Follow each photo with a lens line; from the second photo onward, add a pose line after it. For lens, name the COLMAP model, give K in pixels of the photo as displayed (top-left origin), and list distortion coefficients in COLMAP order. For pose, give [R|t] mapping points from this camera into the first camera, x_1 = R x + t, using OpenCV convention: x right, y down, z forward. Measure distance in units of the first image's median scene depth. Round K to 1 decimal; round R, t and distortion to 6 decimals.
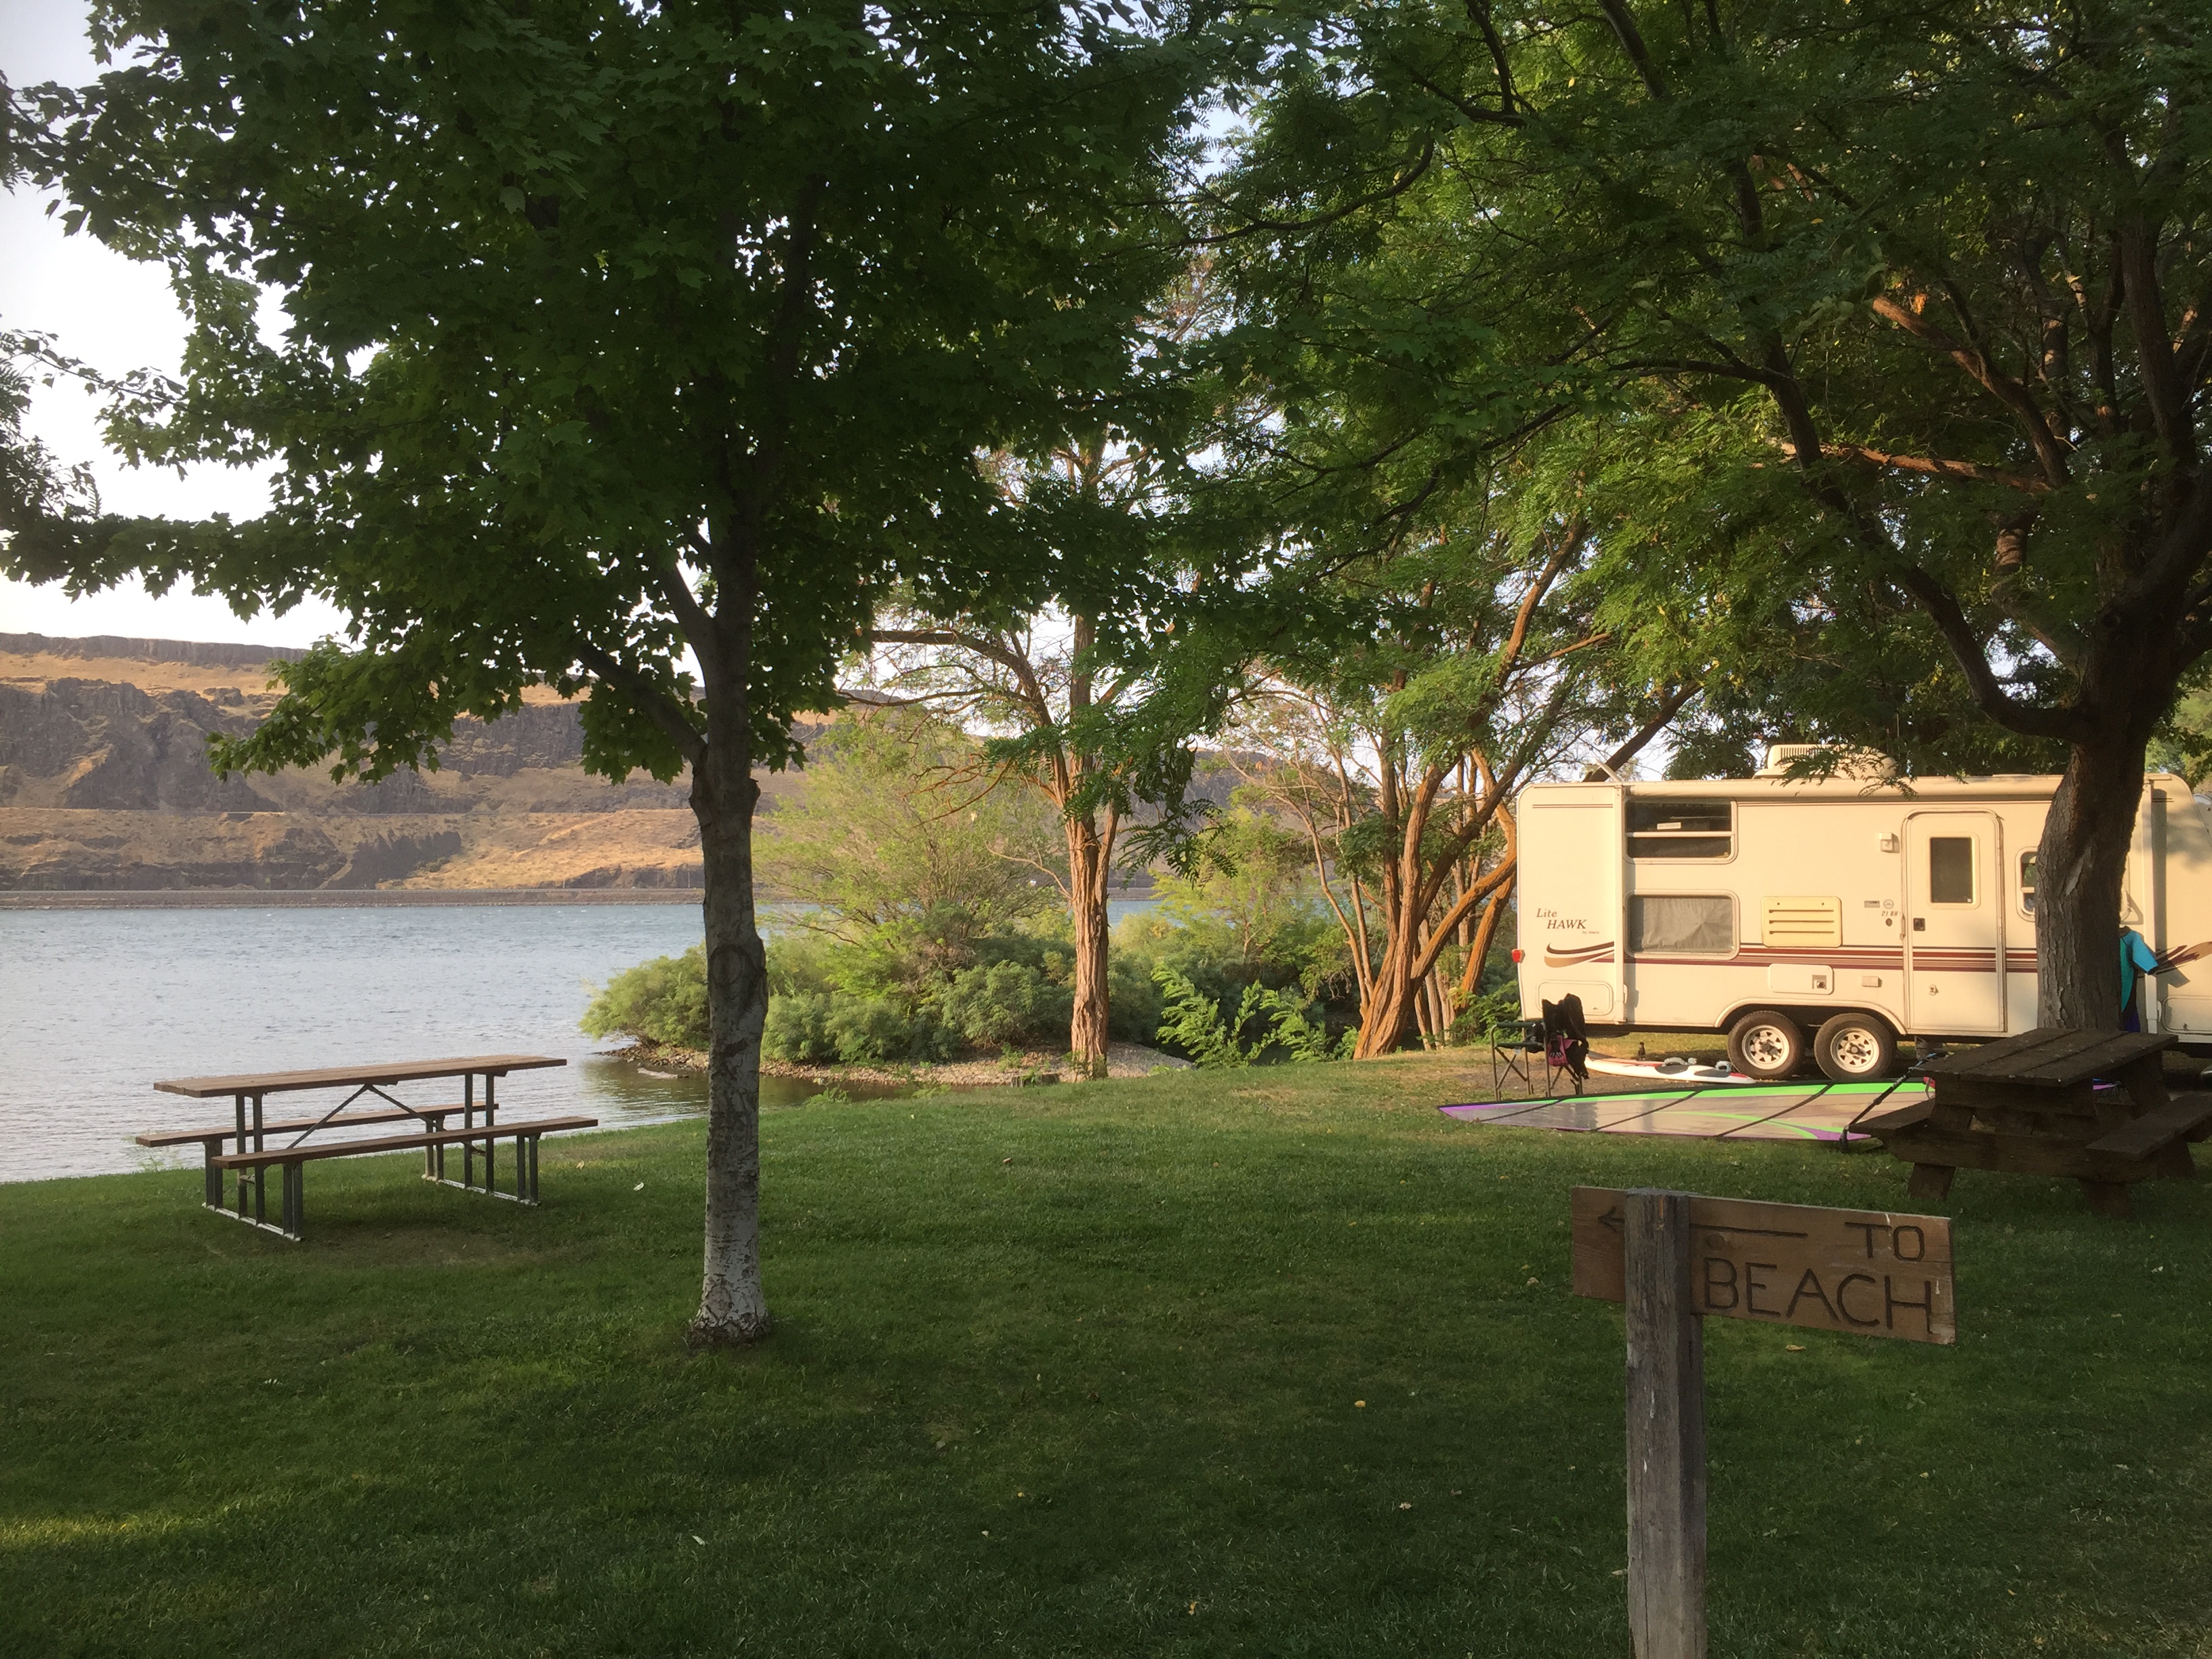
lens RADIAL K [[1896.1, 0, 1089.9], [0, 1896.1, 827.7], [0, 0, 1]] dist [0.091611, -0.127711]
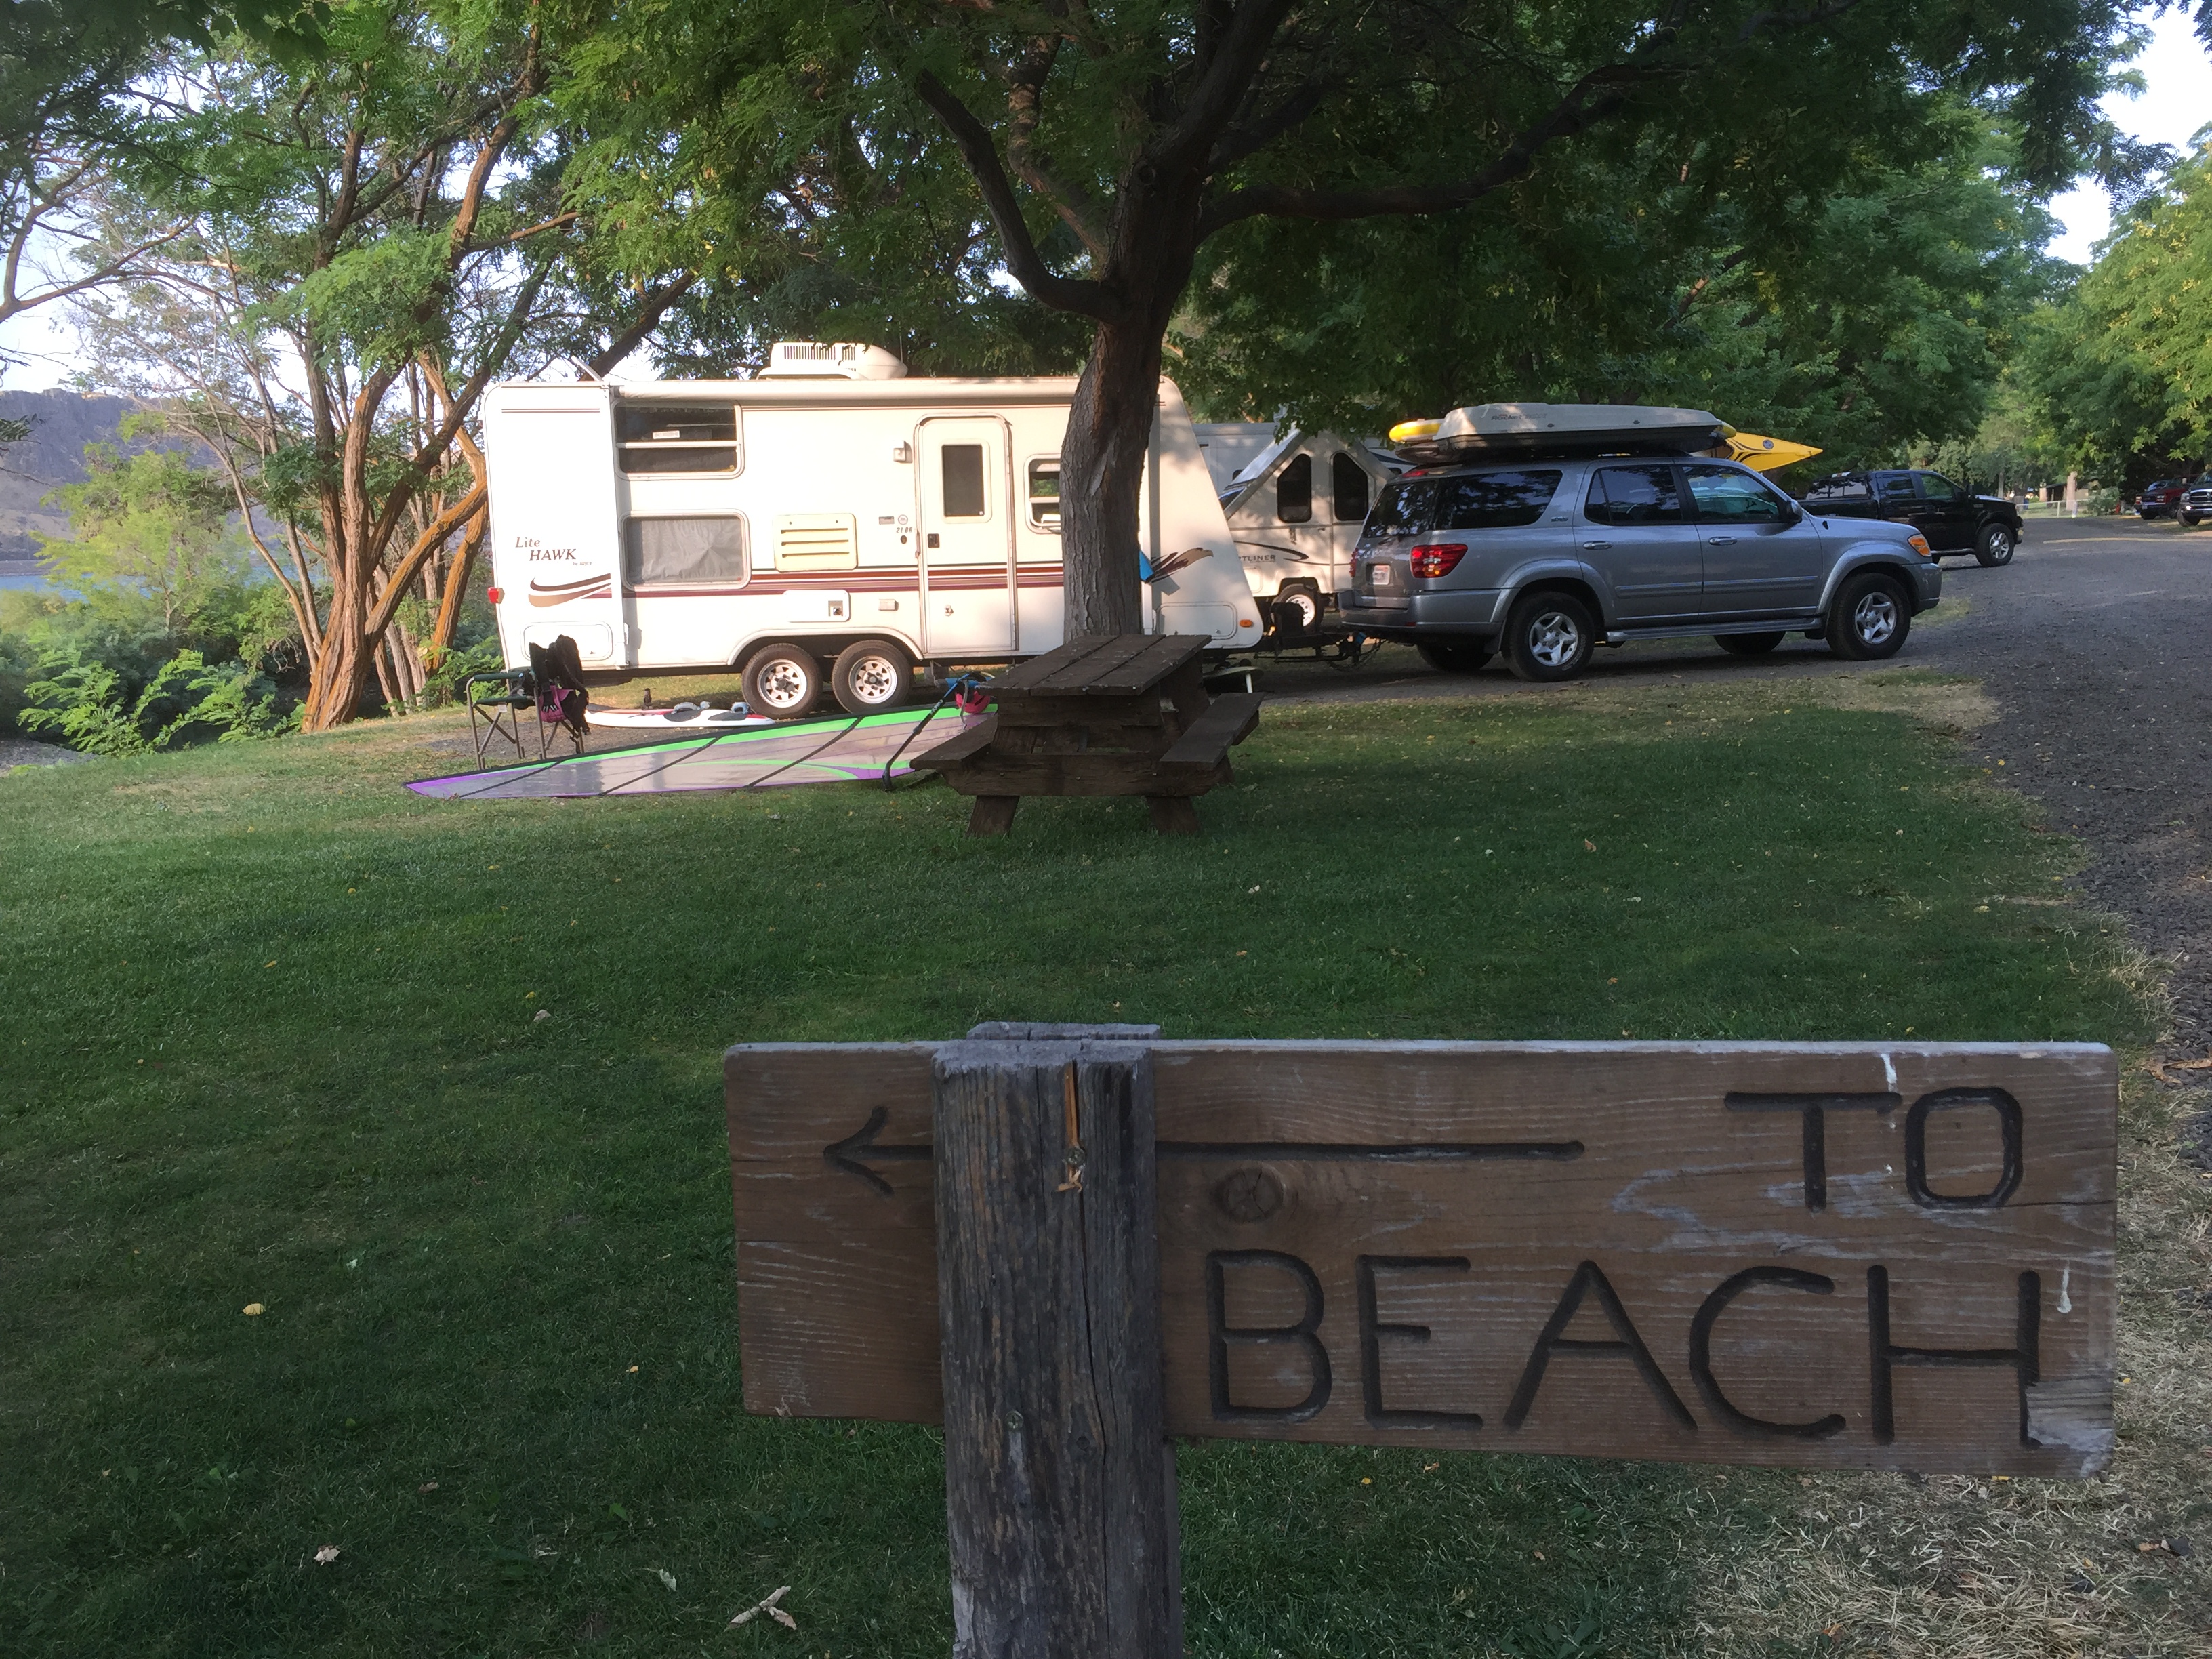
lens RADIAL K [[1879.1, 0, 1117.0], [0, 1879.1, 765.4], [0, 0, 1]] dist [0.090850, -0.114517]
pose [[0.858479, -0.087406, 0.505345, 0.035070], [0.012941, 0.988747, 0.149034, 0.022399], [-0.512685, -0.121403, 0.849950, 0.158202]]
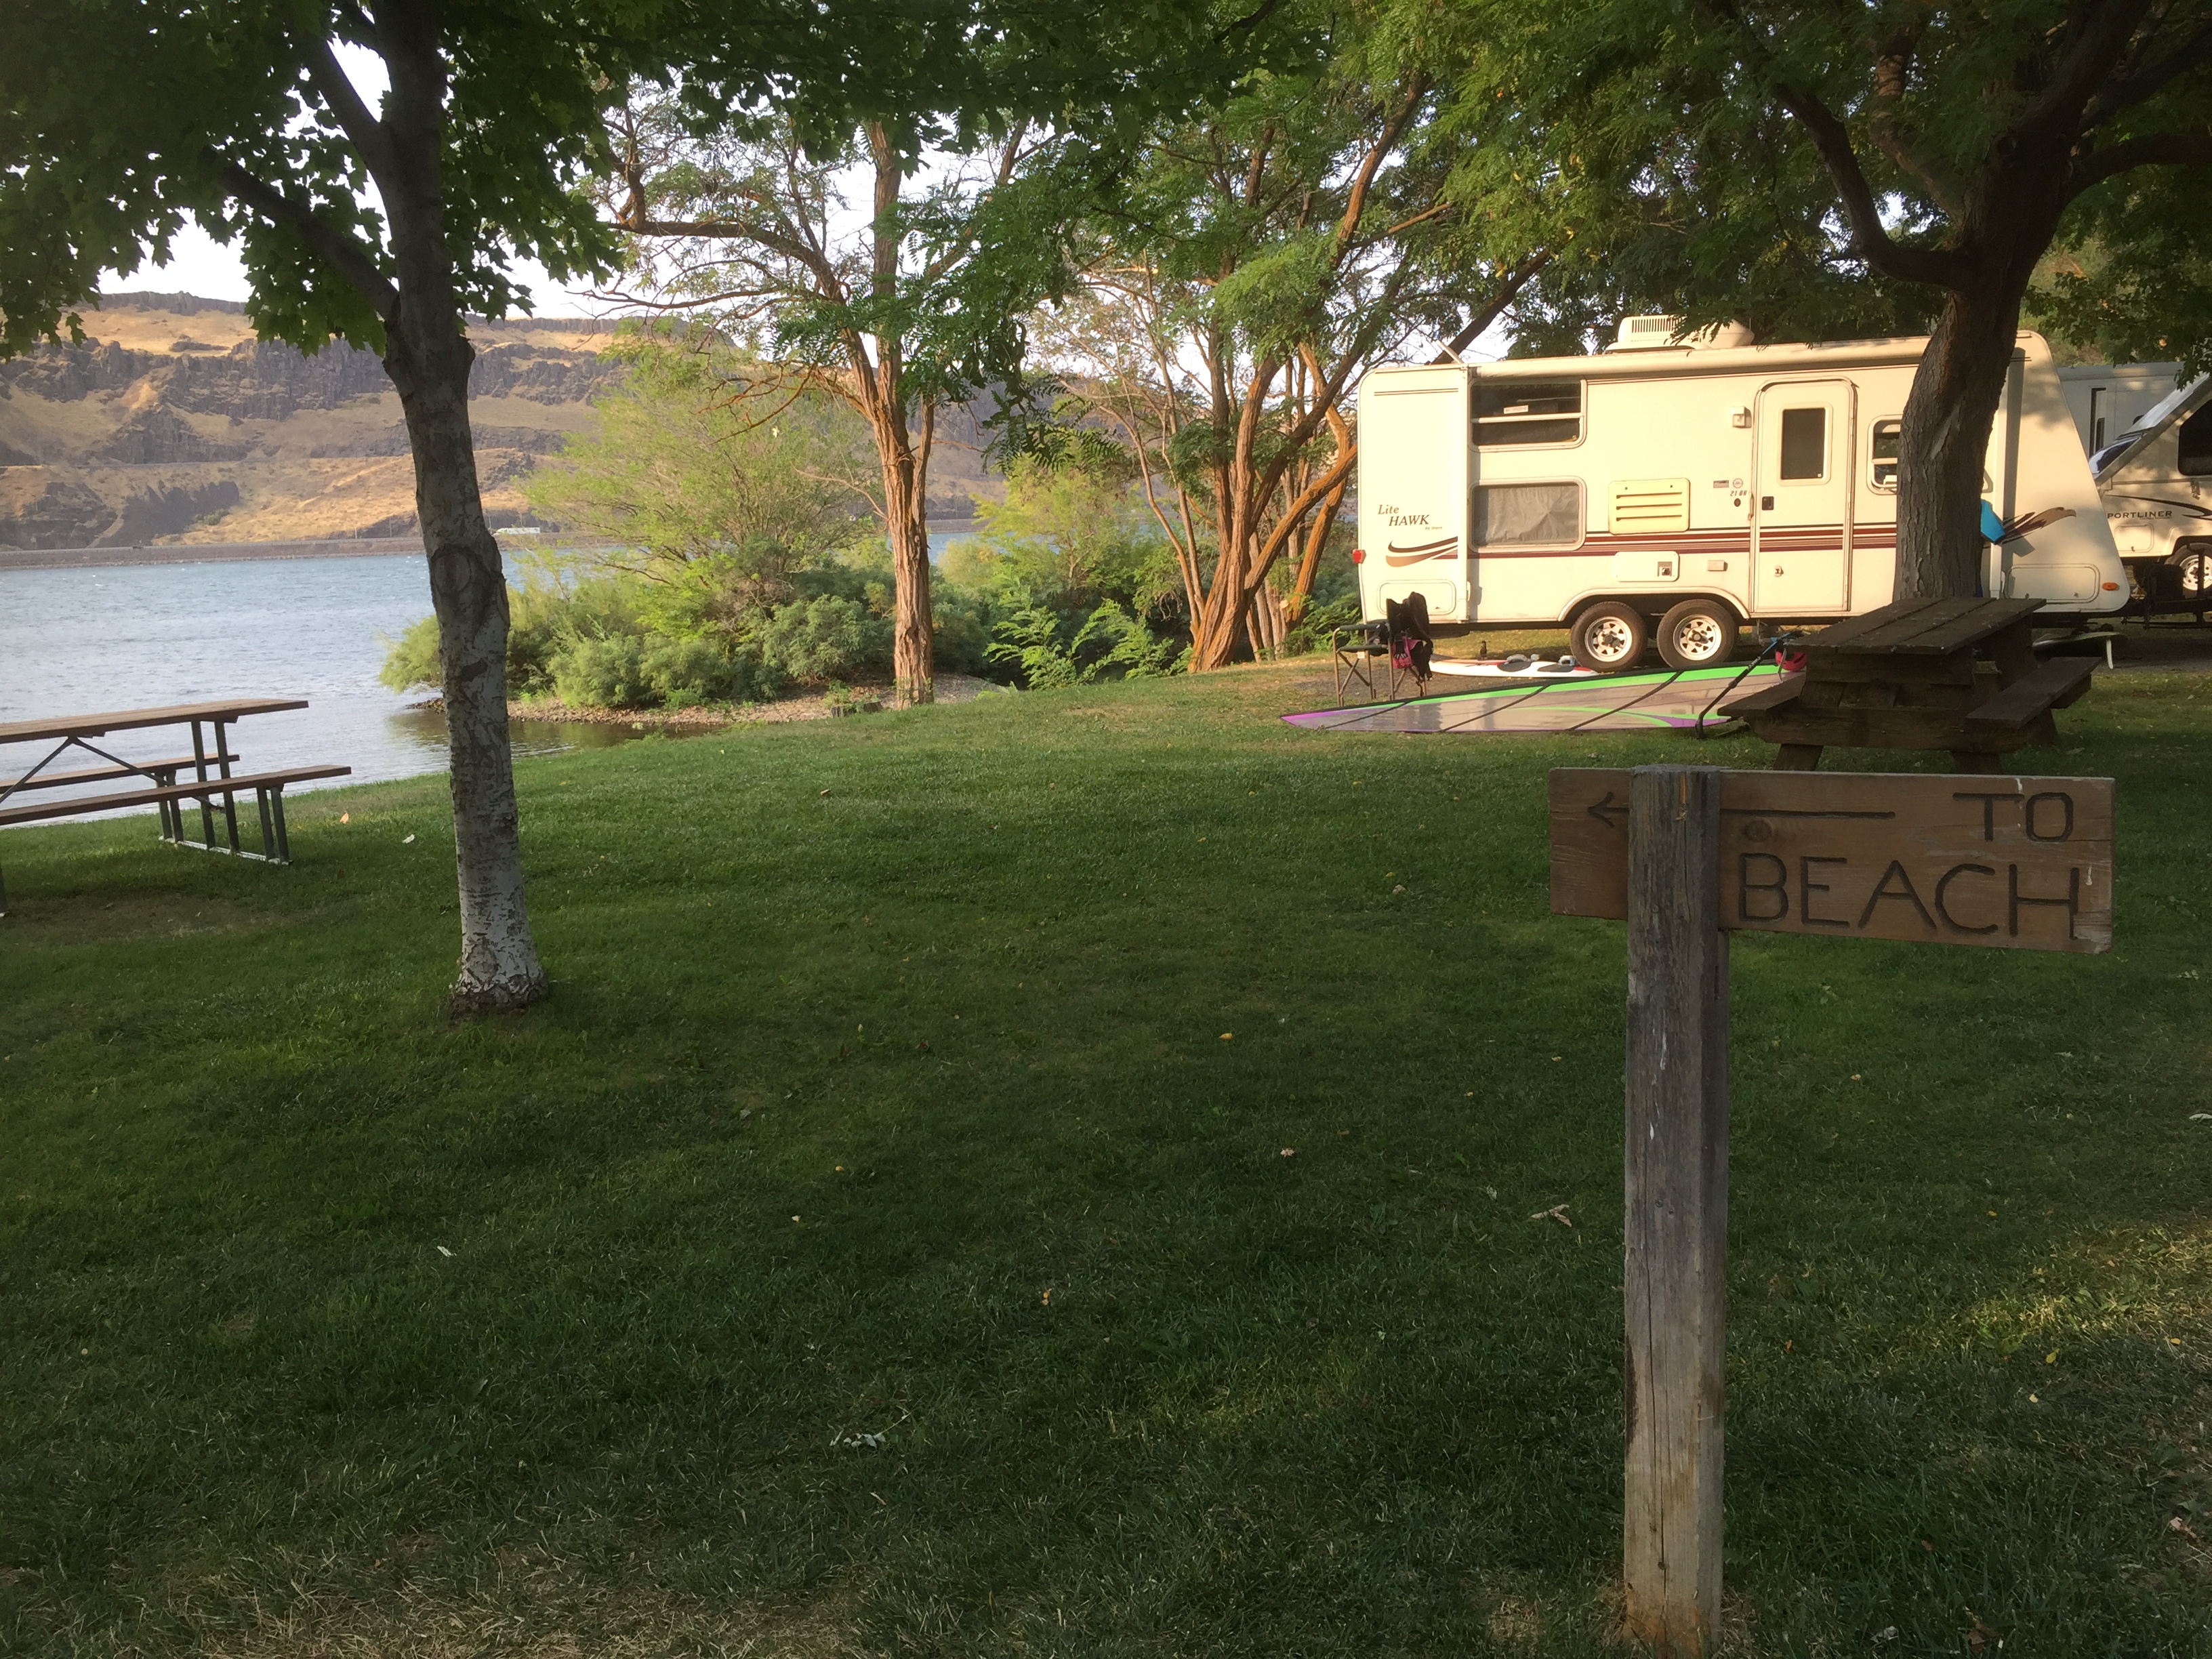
lens RADIAL K [[1891.8, 0, 1102.9], [0, 1891.8, 808.3], [0, 0, 1]] dist [0.075532, -0.086788]
pose [[0.994460, -0.048916, 0.093040, 0.003395], [0.031153, 0.982513, 0.183571, 0.014027], [-0.100393, -0.179656, 0.978593, 0.066643]]
